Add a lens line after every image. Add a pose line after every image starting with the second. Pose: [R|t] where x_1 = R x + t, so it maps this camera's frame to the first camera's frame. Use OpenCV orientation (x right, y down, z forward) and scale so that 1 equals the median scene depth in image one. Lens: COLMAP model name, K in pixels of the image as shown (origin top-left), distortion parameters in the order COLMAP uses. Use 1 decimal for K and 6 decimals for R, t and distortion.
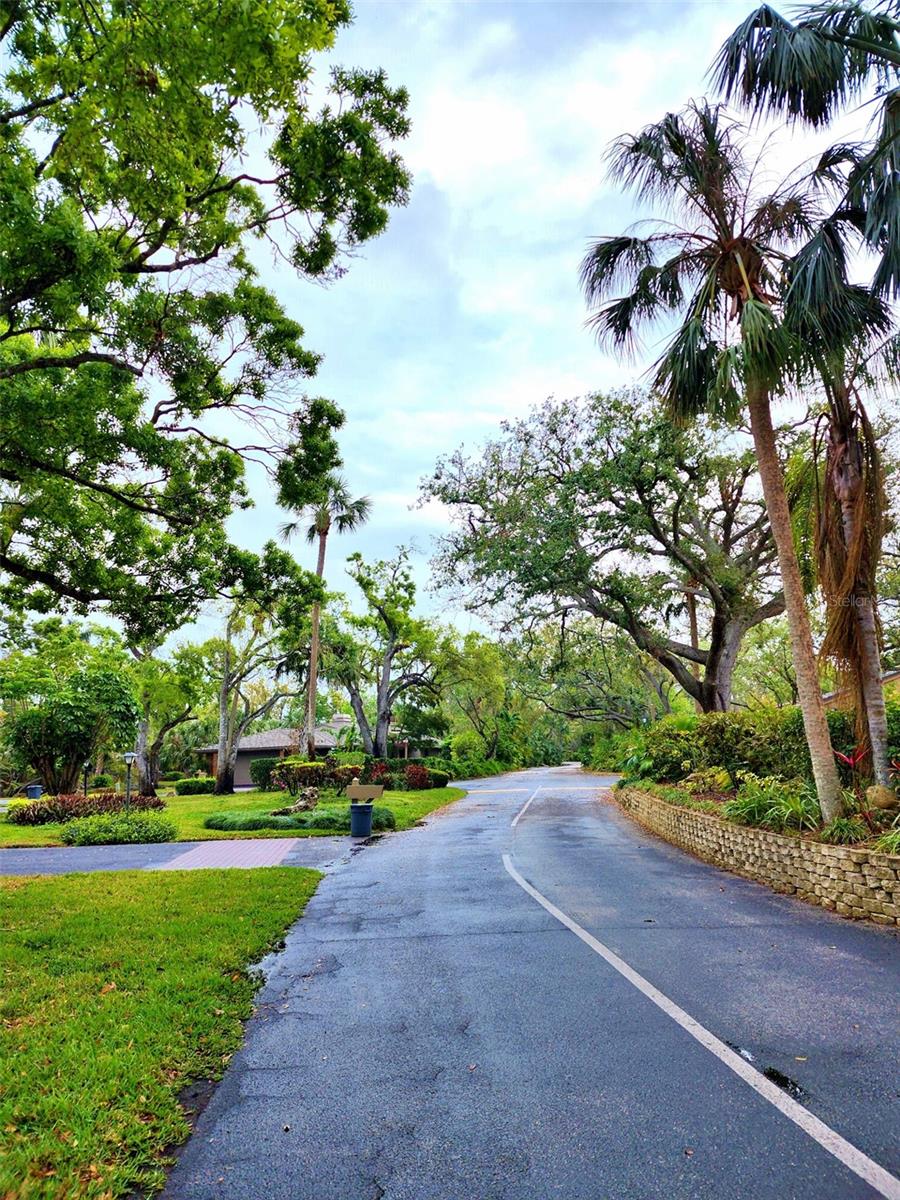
lens RADIAL K [[787.6, 0, 452.0], [0, 787.6, 588.9], [0, 0, 1]] dist [0.053787, -0.040270]
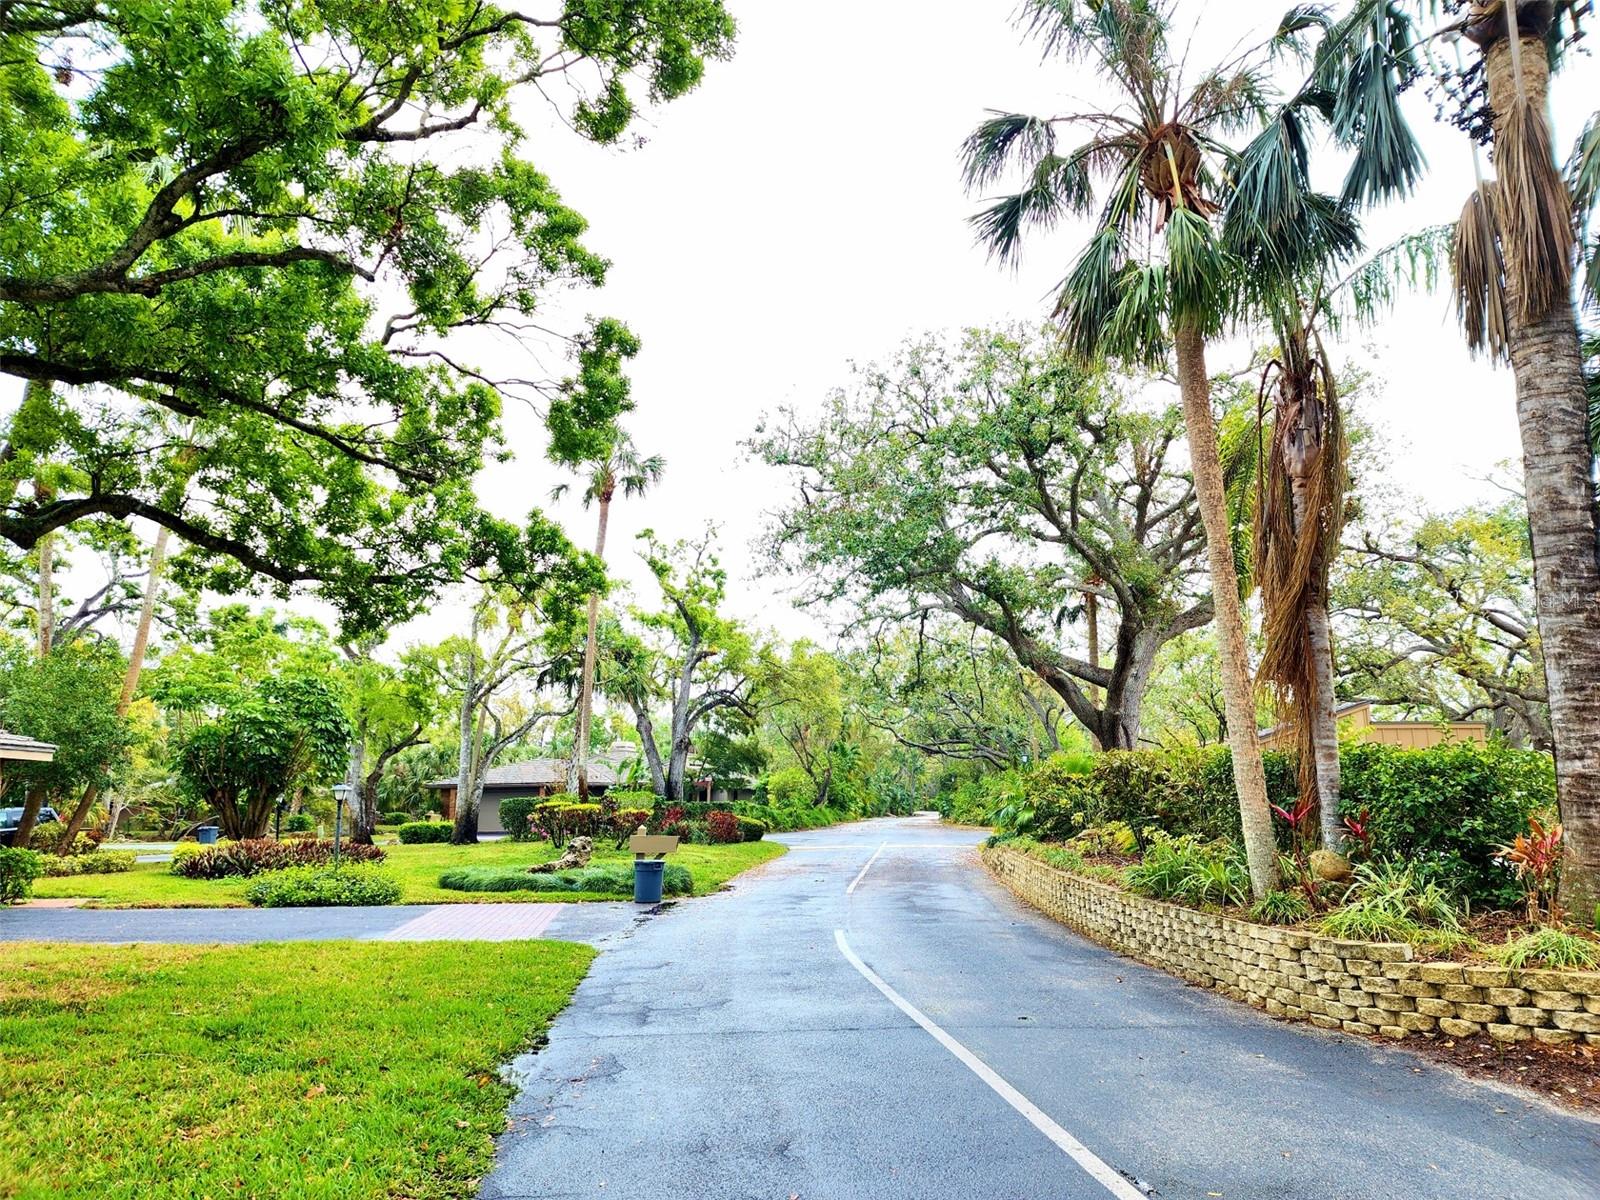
lens RADIAL K [[1050.1, 0, 800.0], [0, 1050.1, 600.0], [0, 0, 1]] dist [0.053787, -0.040270]
pose [[0.999308, 0.027684, 0.024861, -0.002618], [-0.028171, 0.999414, 0.019456, 0.000282], [-0.024308, -0.020143, 0.999502, -0.003785]]
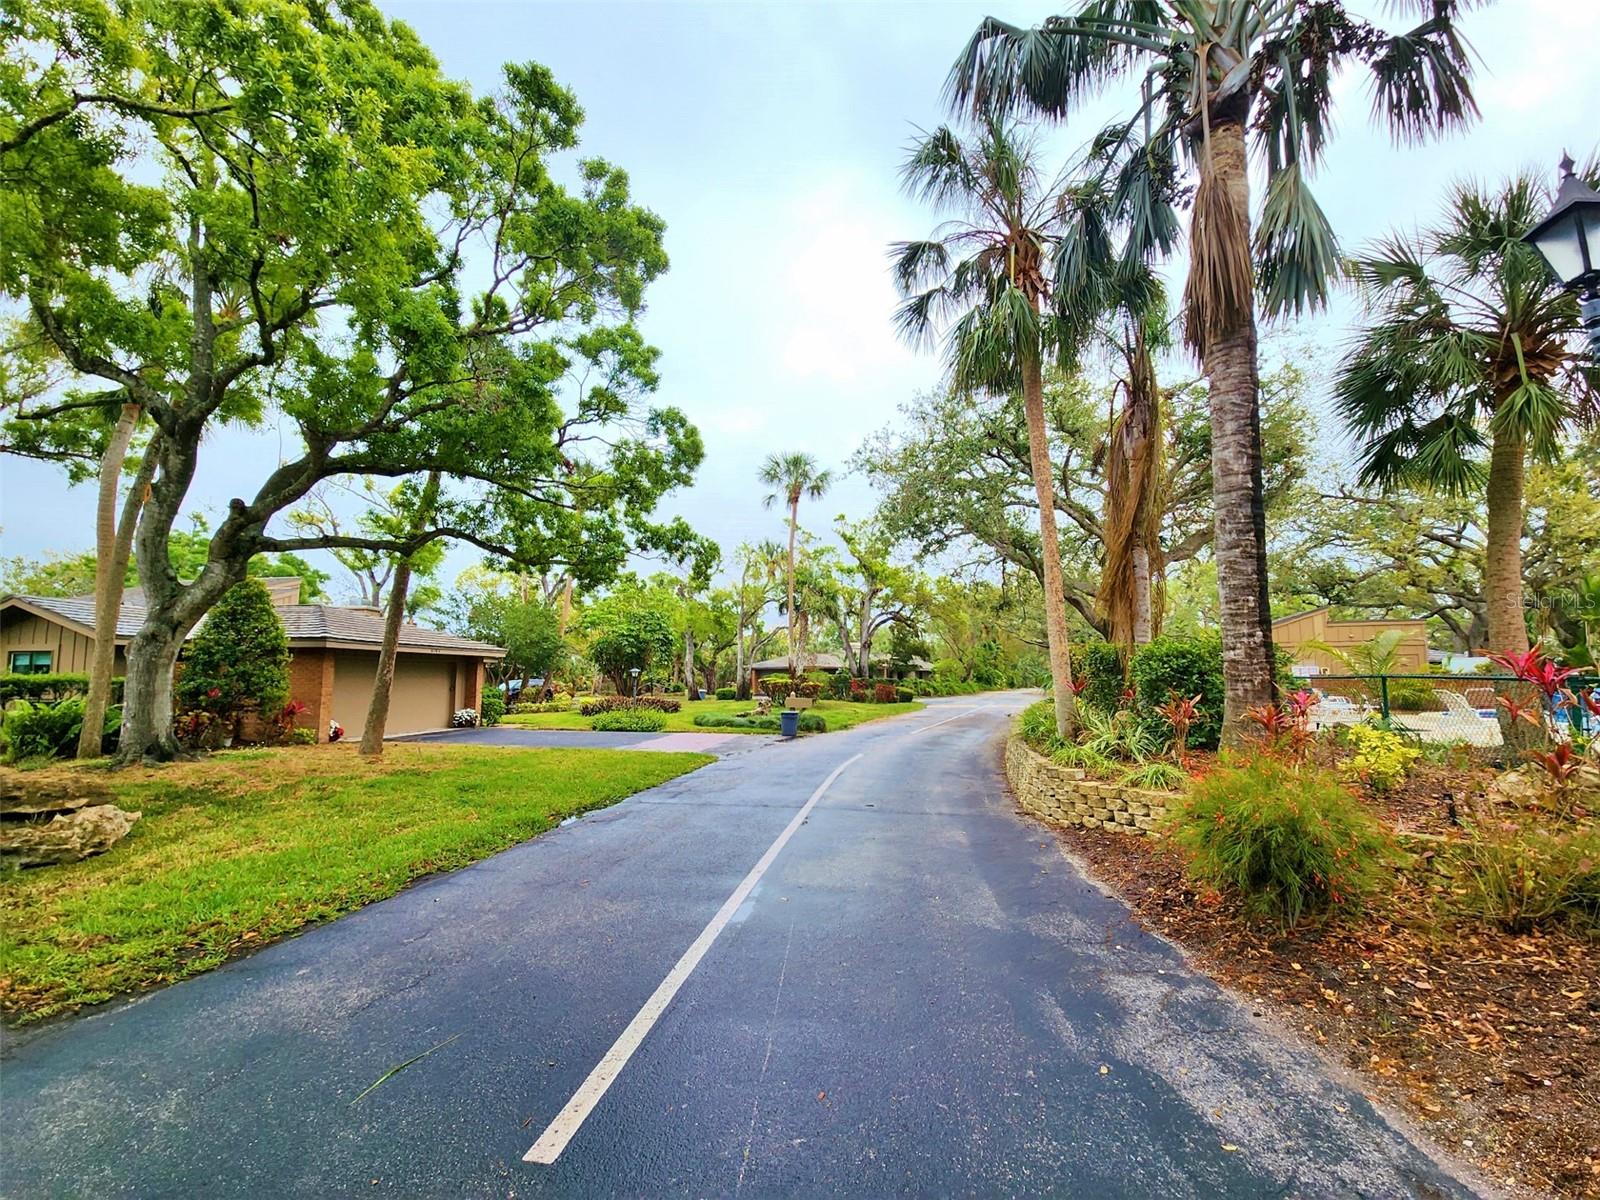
lens RADIAL K [[642.7, 0, 800.8], [0, 642.7, 606.5], [0, 0, 1]] dist [0.001269, -0.000080]
pose [[0.966452, -0.003172, -0.256828, 0.162512], [0.029181, 0.994805, 0.097523, -0.004539], [0.255185, -0.101745, 0.961524, -0.003239]]
